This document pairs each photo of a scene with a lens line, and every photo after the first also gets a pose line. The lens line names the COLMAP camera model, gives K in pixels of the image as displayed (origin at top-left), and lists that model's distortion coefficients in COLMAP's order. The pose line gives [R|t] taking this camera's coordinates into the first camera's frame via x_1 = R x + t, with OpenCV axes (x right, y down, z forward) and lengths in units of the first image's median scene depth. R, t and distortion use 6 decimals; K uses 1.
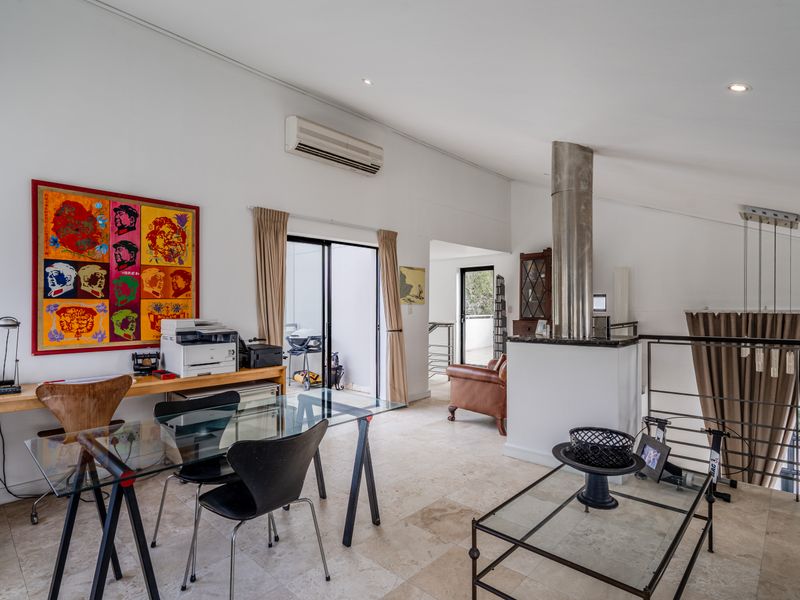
lens RADIAL K [[436.5, 0, 402.5], [0, 436.5, 306.5], [0, 0, 1]] dist [-0.003381, 0.004466]
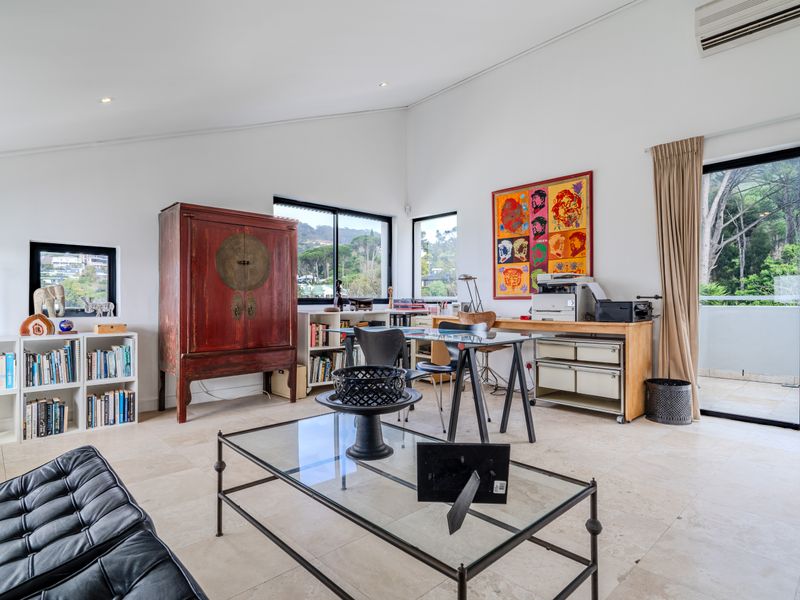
lens RADIAL K [[436.5, 0, 383.0], [0, 436.5, 299.1], [0, 0, 1]] dist [-0.003381, 0.004466]
pose [[-0.086641, 0.000044, -0.996240, 0.724515], [-0.004041, 0.999992, 0.000396, 0.100005], [0.996231, 0.004060, -0.086641, 0.649362]]
